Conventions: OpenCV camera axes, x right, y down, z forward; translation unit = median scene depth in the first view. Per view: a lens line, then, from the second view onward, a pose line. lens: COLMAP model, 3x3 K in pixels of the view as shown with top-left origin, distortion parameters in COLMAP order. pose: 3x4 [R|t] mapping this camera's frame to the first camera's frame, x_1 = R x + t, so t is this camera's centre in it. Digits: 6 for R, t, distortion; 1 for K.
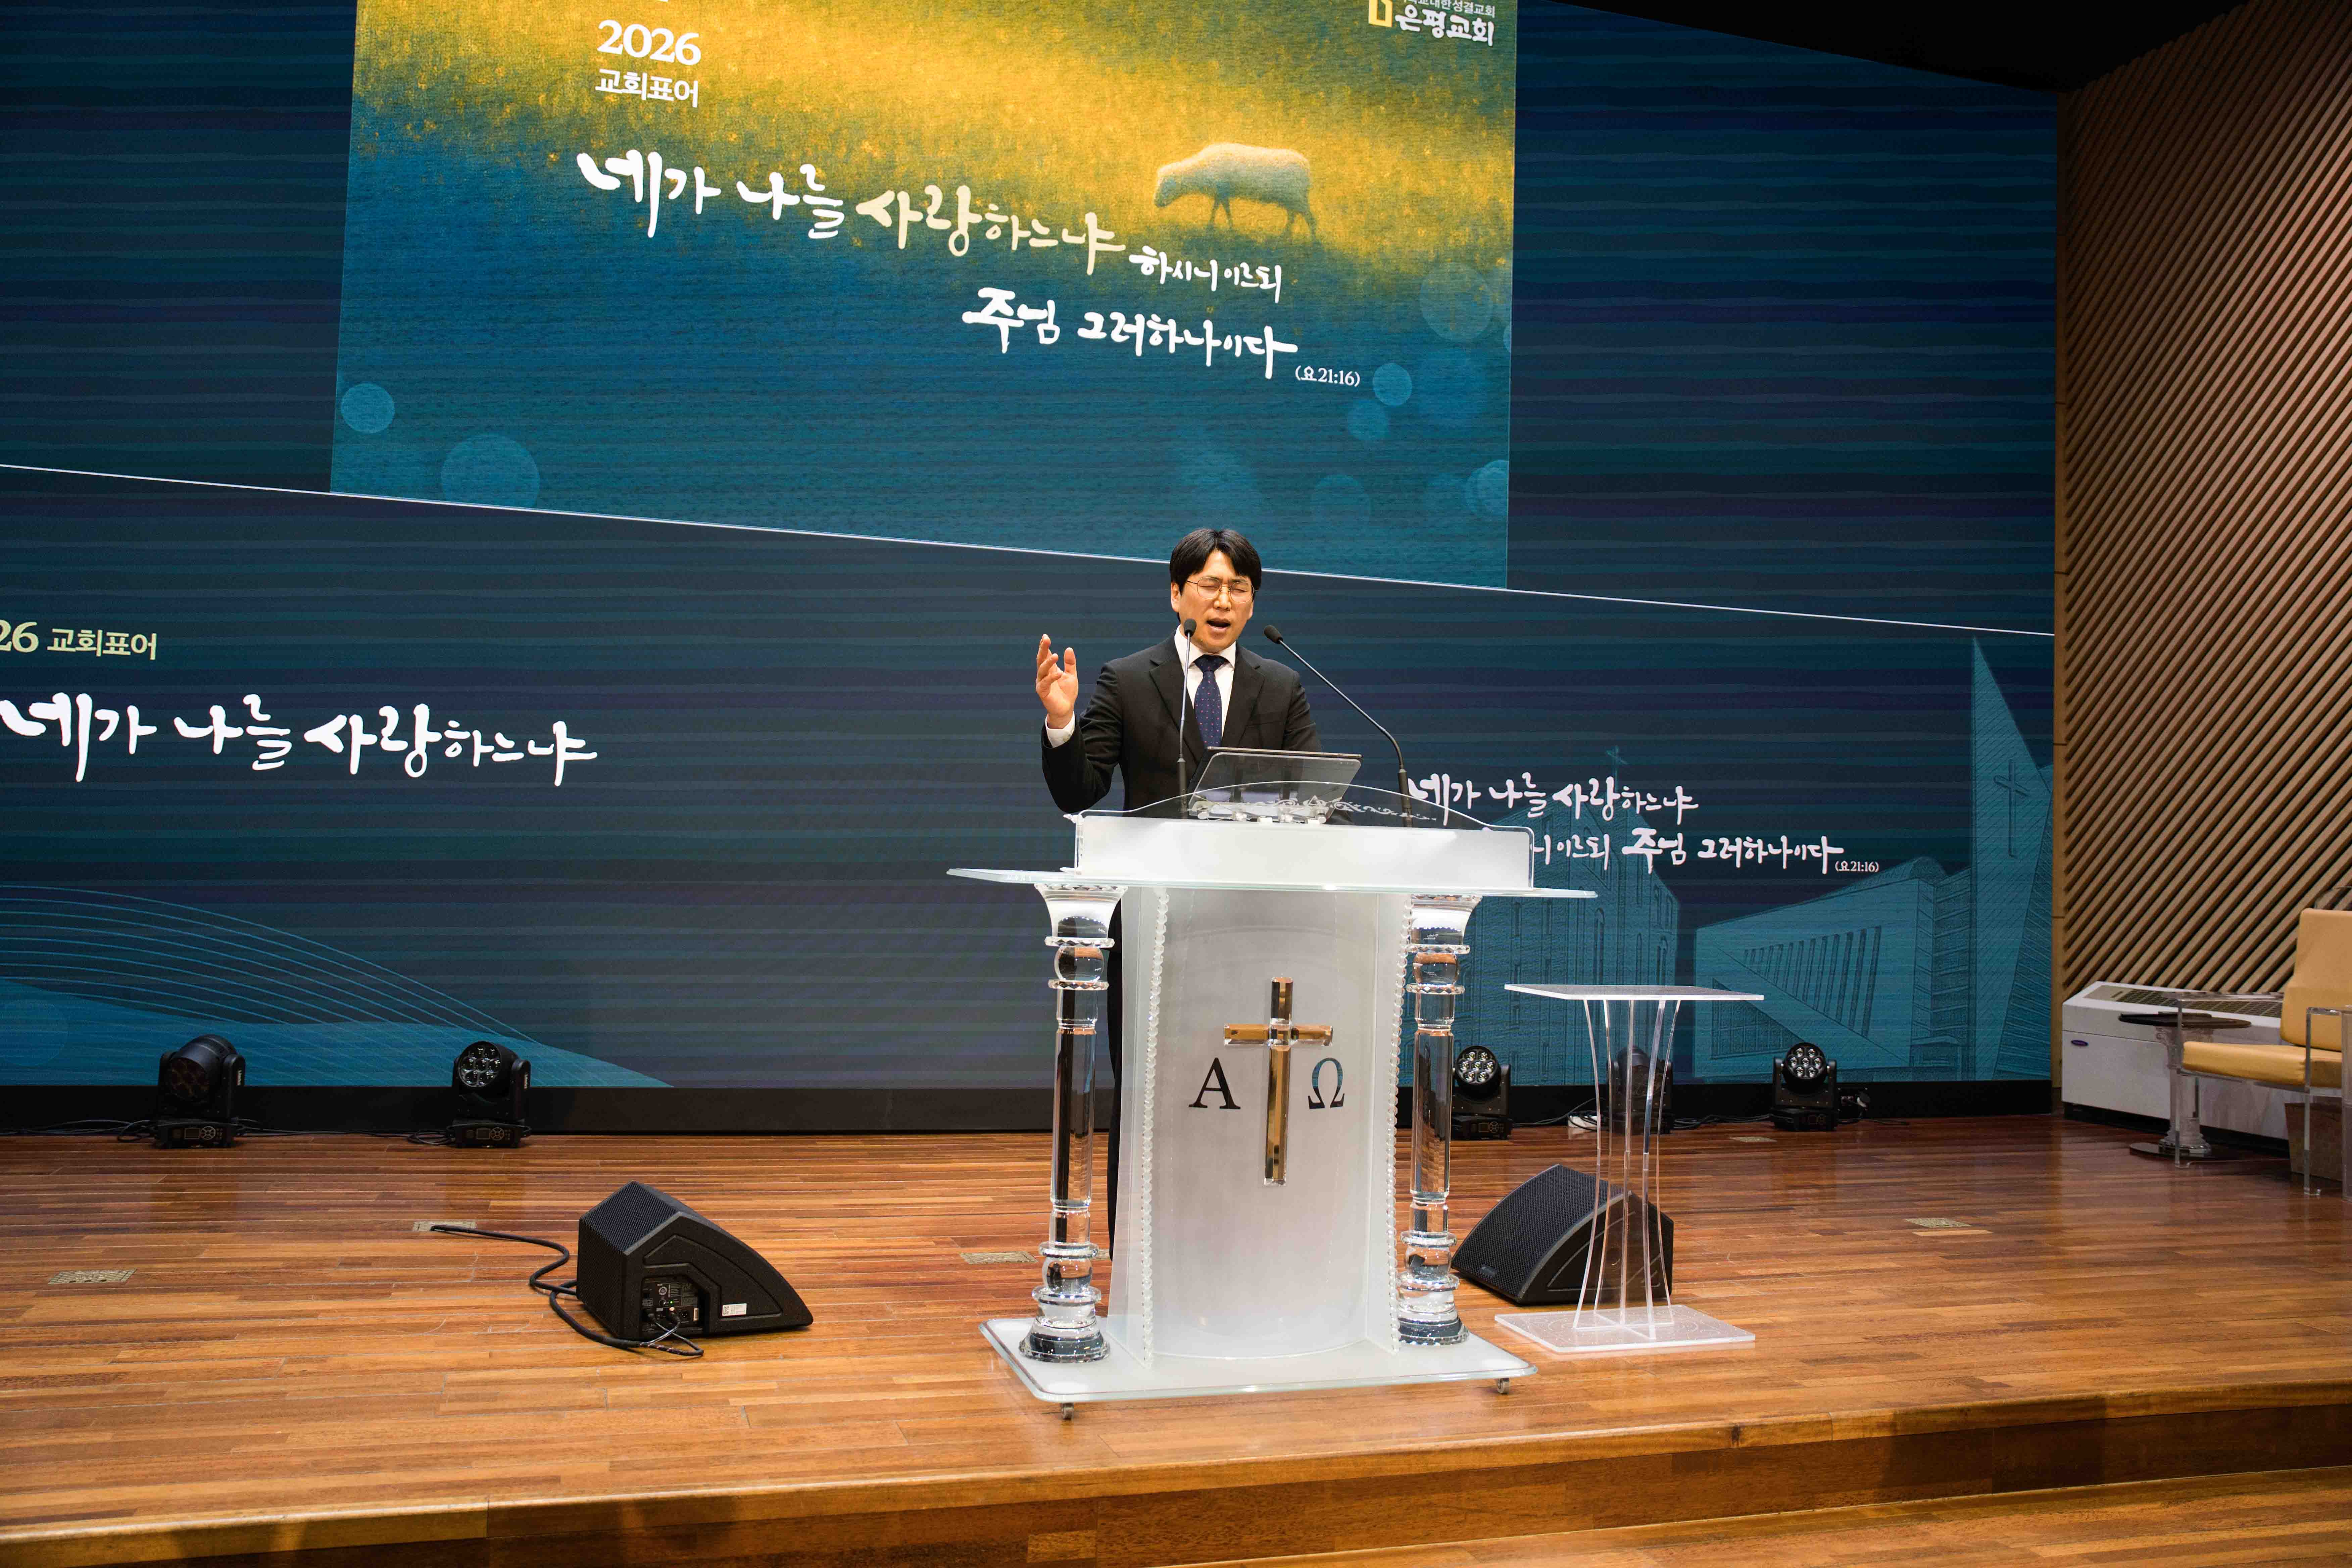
lens RADIAL K [[1958.2, 0, 1194.9], [0, 1958.2, 767.6], [0, 0, 1]] dist [-0.050491, 0.054316]
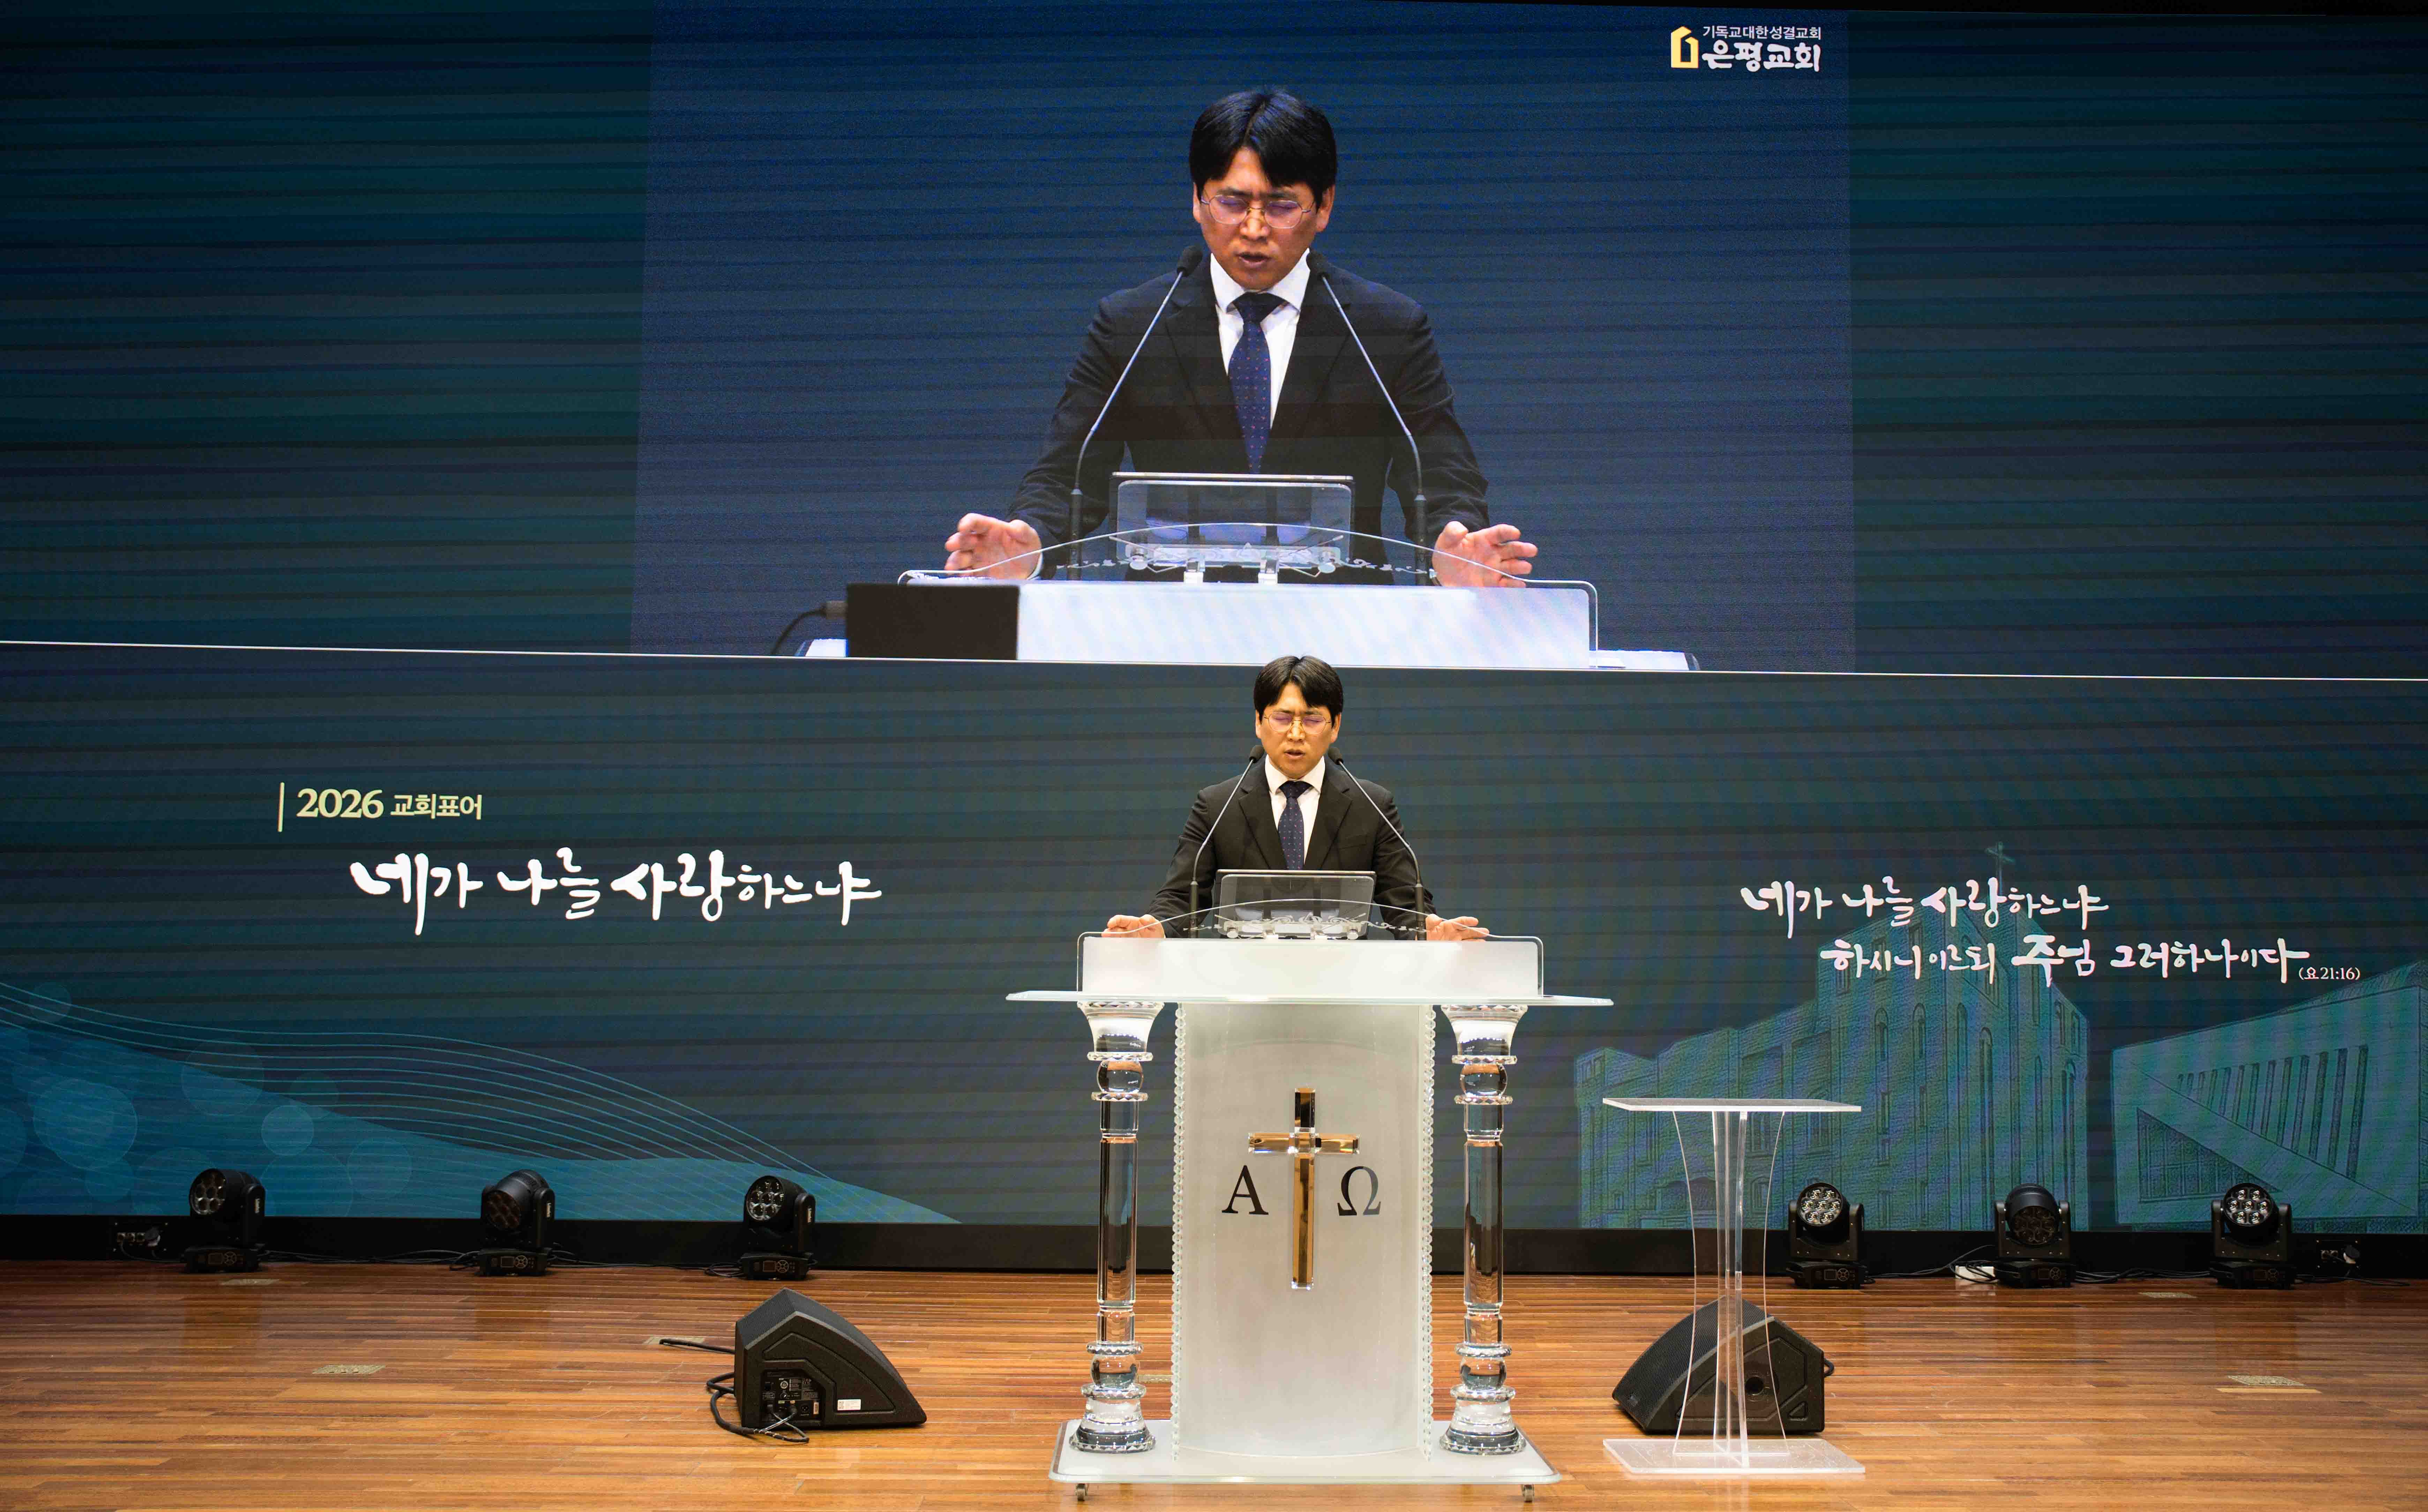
lens RADIAL K [[2339.5, 0, 1232.3], [0, 2339.5, 779.9], [0, 0, 1]] dist [-0.004371, 0.000000]
pose [[0.961314, -0.047529, -0.271324, 0.202943], [0.034875, 0.998075, -0.051276, 0.003566], [0.273239, 0.039830, 0.961121, -0.123254]]
